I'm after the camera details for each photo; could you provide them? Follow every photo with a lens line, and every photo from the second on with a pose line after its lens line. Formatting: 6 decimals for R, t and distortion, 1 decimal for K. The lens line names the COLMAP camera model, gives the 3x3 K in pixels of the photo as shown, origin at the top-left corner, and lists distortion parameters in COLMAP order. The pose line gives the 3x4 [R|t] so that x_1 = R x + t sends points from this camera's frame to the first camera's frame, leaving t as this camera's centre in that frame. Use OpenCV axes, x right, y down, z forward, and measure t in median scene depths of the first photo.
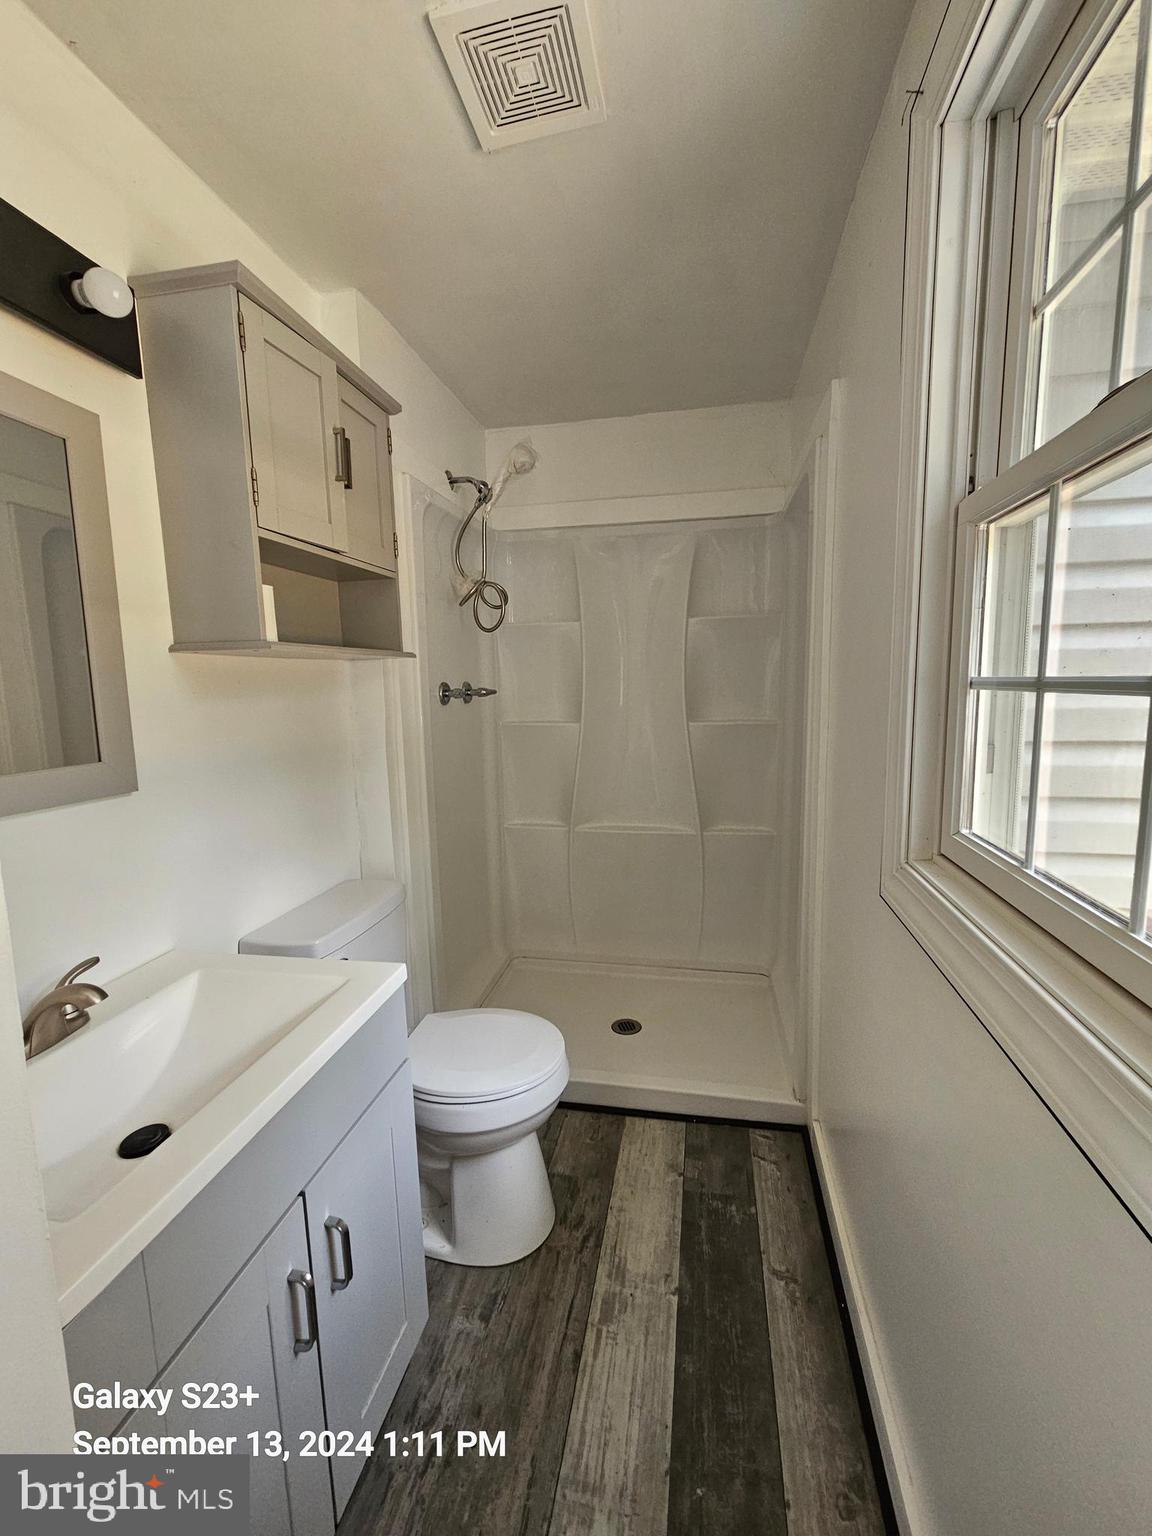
lens RADIAL K [[638.3, 0, 577.8], [0, 638.3, 765.1], [0, 0, 1]] dist [0.000226, -0.000349]
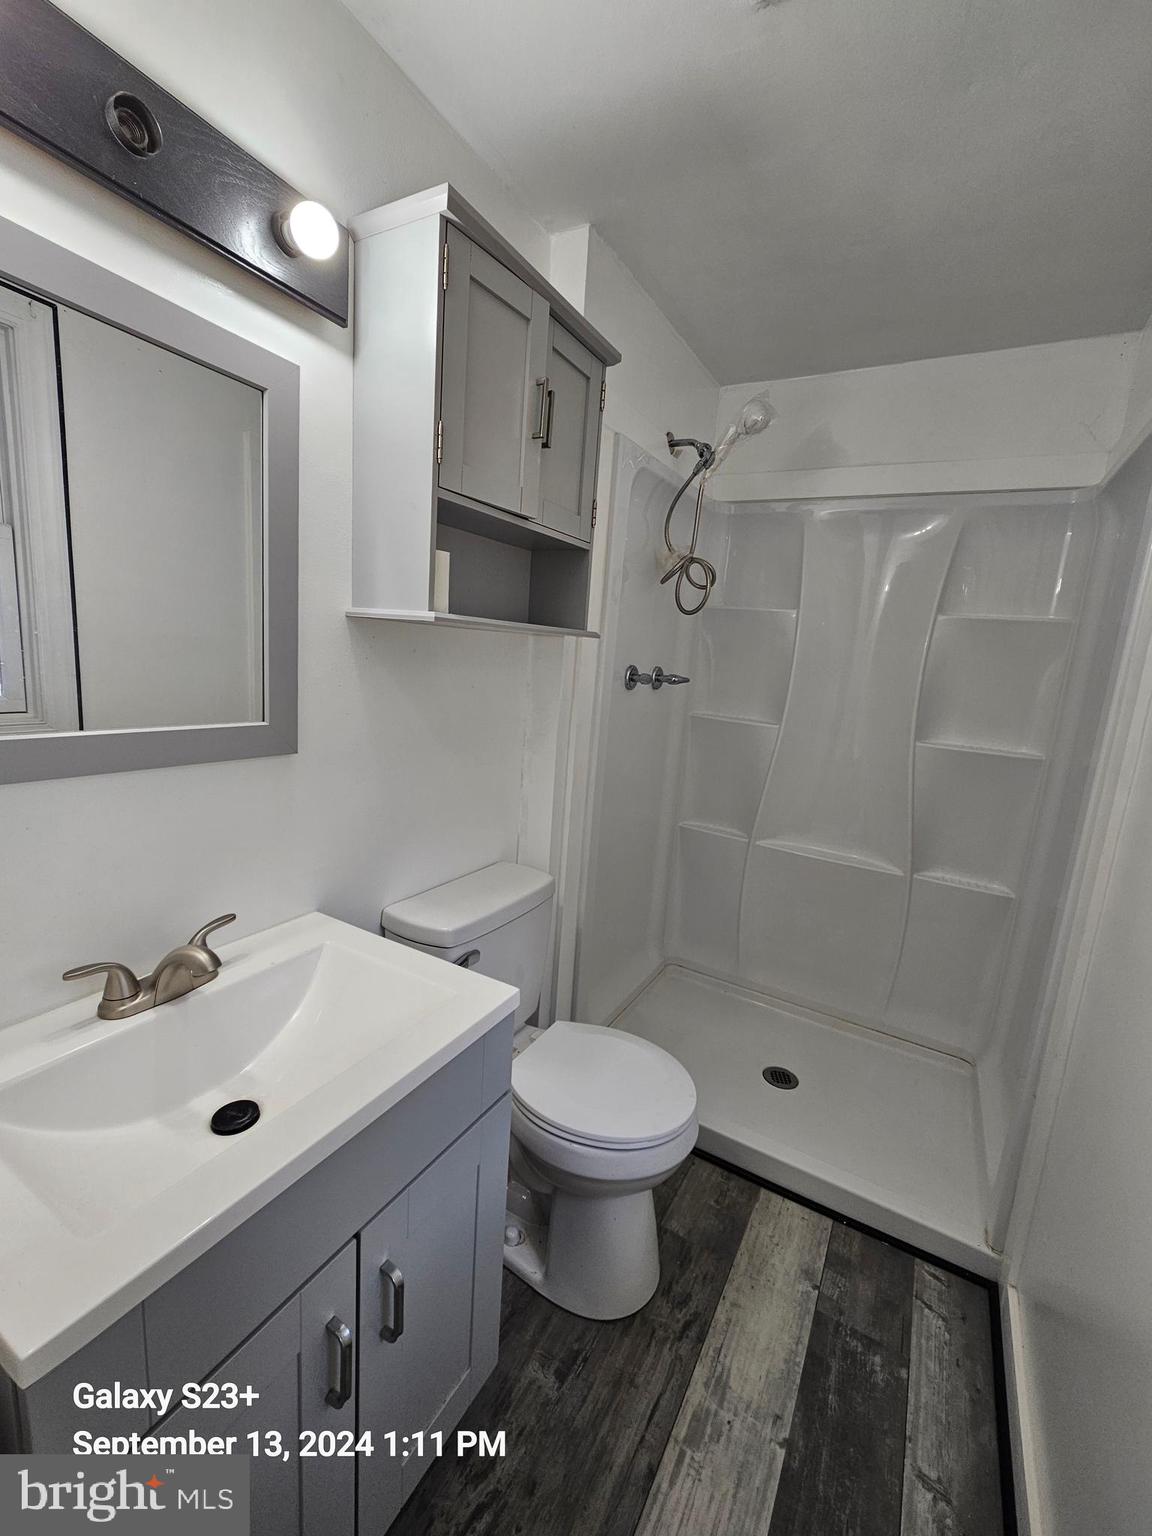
lens RADIAL K [[638.3, 0, 577.8], [0, 638.3, 765.1], [0, 0, 1]] dist [0.000226, -0.000349]
pose [[0.943450, 0.146616, -0.297332, 0.016669], [-0.135331, 0.989083, 0.058310, -0.041208], [0.302635, -0.014774, 0.952992, 0.127466]]
